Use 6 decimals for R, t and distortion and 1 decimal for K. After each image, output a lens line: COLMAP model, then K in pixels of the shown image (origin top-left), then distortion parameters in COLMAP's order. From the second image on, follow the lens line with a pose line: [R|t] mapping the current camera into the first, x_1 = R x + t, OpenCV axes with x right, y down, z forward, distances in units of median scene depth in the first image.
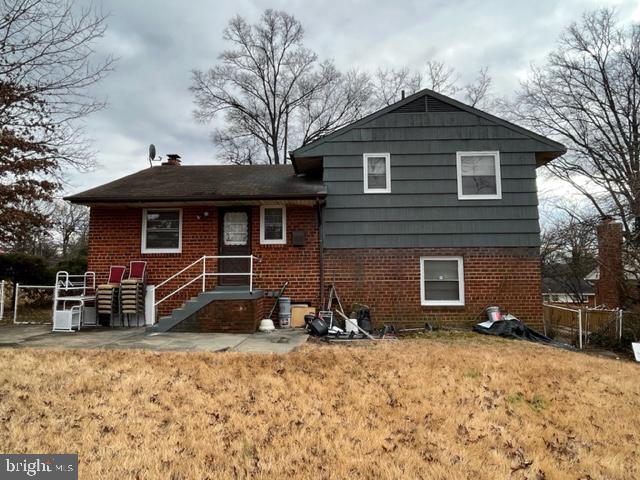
lens RADIAL K [[390.6, 0, 316.8], [0, 390.6, 239.5], [0, 0, 1]] dist [-0.010235, -0.000960]
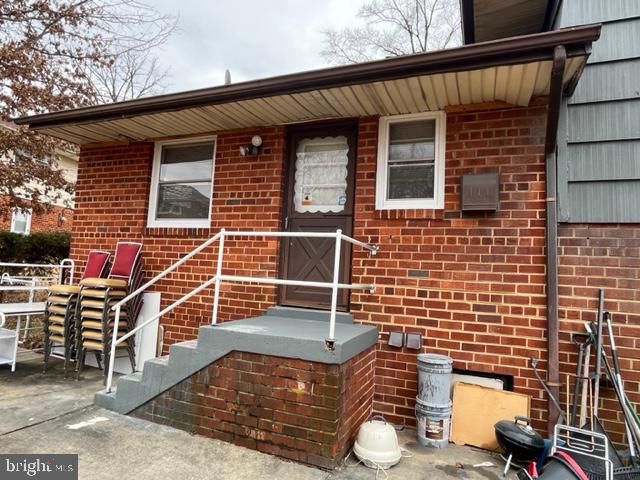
lens RADIAL K [[390.6, 0, 315.1], [0, 390.6, 243.3], [0, 0, 1]] dist [-0.010235, -0.000960]
pose [[0.931152, 0.032349, -0.363194, -0.056710], [-0.029652, 0.999476, 0.013001, 0.042897], [0.363424, -0.001337, 0.931623, 0.611415]]
